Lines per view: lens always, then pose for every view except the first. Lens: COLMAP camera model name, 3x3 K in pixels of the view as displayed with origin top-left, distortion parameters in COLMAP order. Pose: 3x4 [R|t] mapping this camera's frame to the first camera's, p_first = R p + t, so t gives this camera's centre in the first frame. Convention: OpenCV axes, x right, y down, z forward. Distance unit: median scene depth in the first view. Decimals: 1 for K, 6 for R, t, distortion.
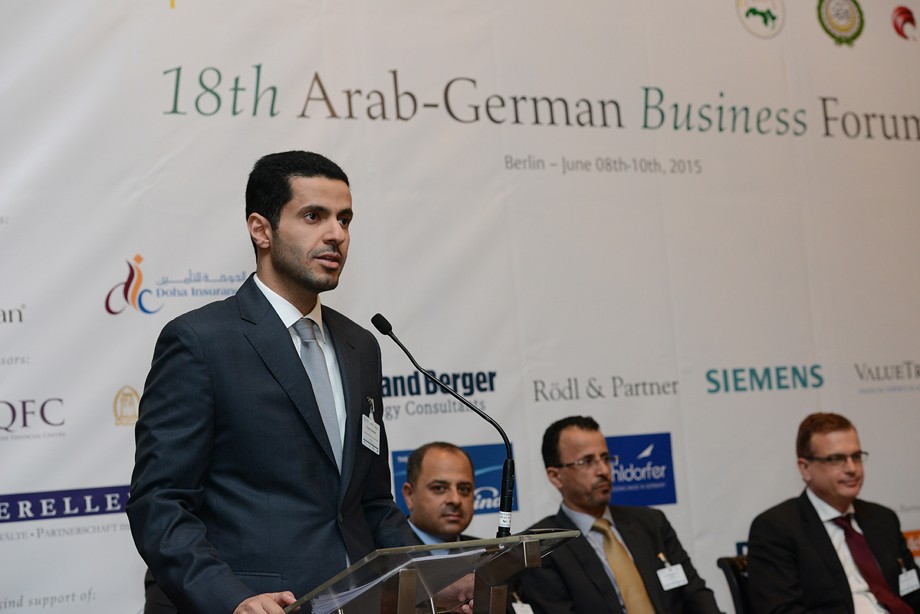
lens RADIAL K [[1786.2, 0, 459.6], [0, 1786.2, 308.6], [0, 0, 1]] dist [-0.104015, 0.000000]
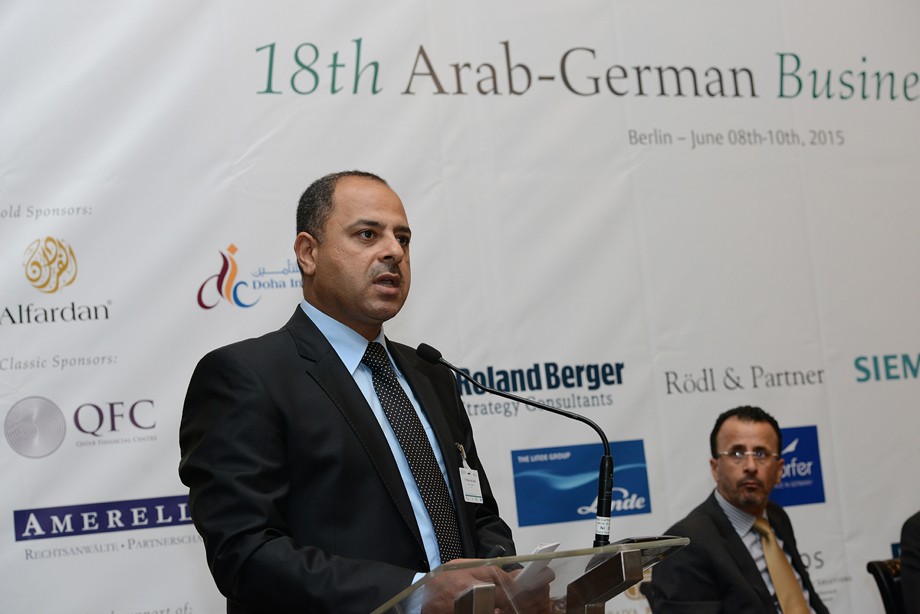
lens RADIAL K [[1786.2, 0, 460.0], [0, 1786.2, 300.7], [0, 0, 1]] dist [-0.104015, 0.000000]
pose [[0.995744, -0.023569, -0.089100, 0.018832], [0.023018, 0.999709, -0.007214, 0.007692], [0.089244, 0.005132, 0.995997, 0.070235]]
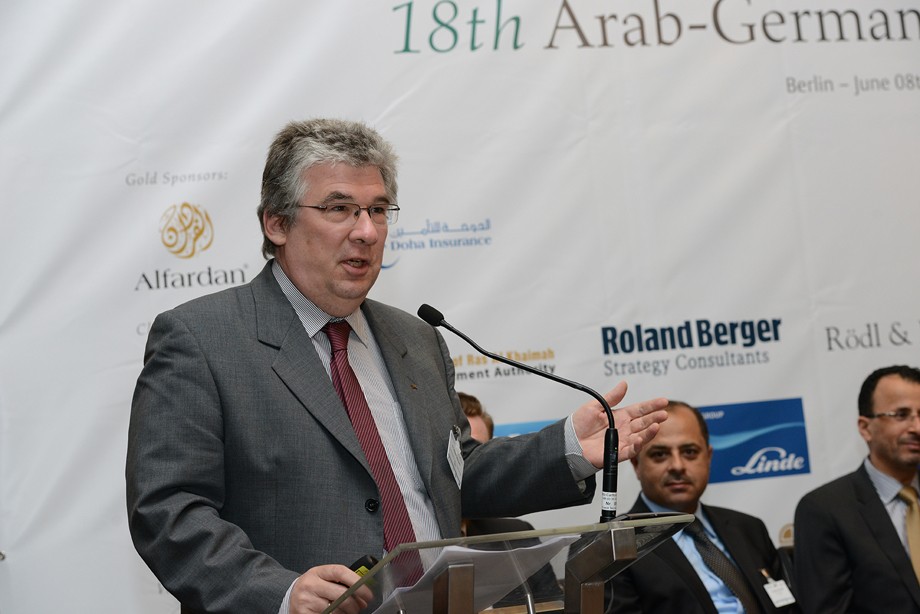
lens RADIAL K [[1786.2, 0, 478.3], [0, 1786.2, 307.6], [0, 0, 1]] dist [-0.104015, 0.000000]
pose [[0.970237, -0.032046, -0.240027, 0.086735], [0.038509, 0.999010, 0.022281, 0.003795], [0.239075, -0.030861, 0.970511, 0.093499]]
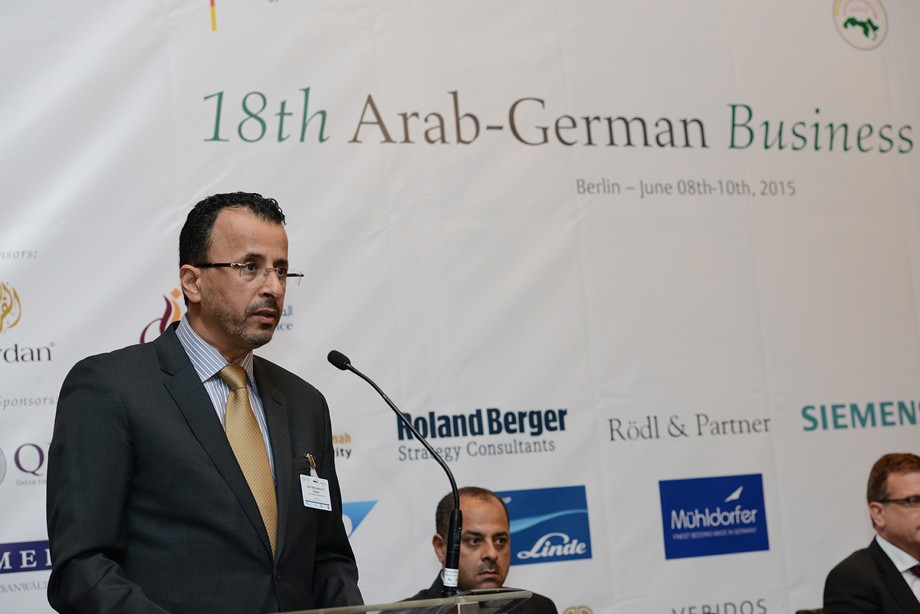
lens RADIAL K [[1786.2, 0, 465.2], [0, 1786.2, 308.5], [0, 0, 1]] dist [-0.104015, 0.000000]
pose [[0.994543, -0.012421, -0.103581, 0.064158], [0.010166, 0.999700, -0.022263, 0.002630], [0.103826, 0.021089, 0.994372, 0.061248]]
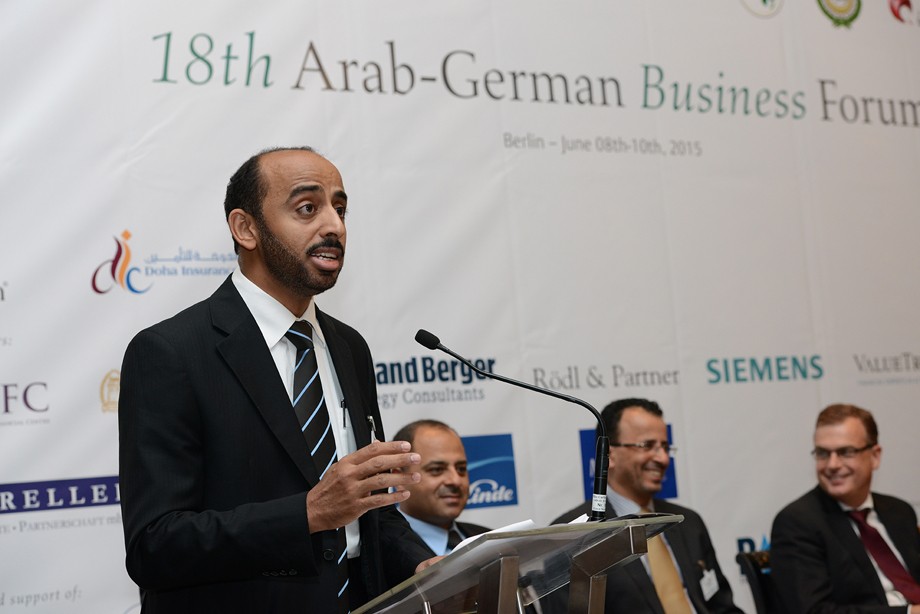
lens RADIAL K [[1786.2, 0, 451.3], [0, 1786.2, 305.0], [0, 0, 1]] dist [-0.104015, 0.000000]
pose [[0.998931, 0.006074, 0.045835, -0.046398], [-0.005839, 0.999969, -0.005267, 0.011608], [-0.045865, 0.004993, 0.998935, 0.048178]]
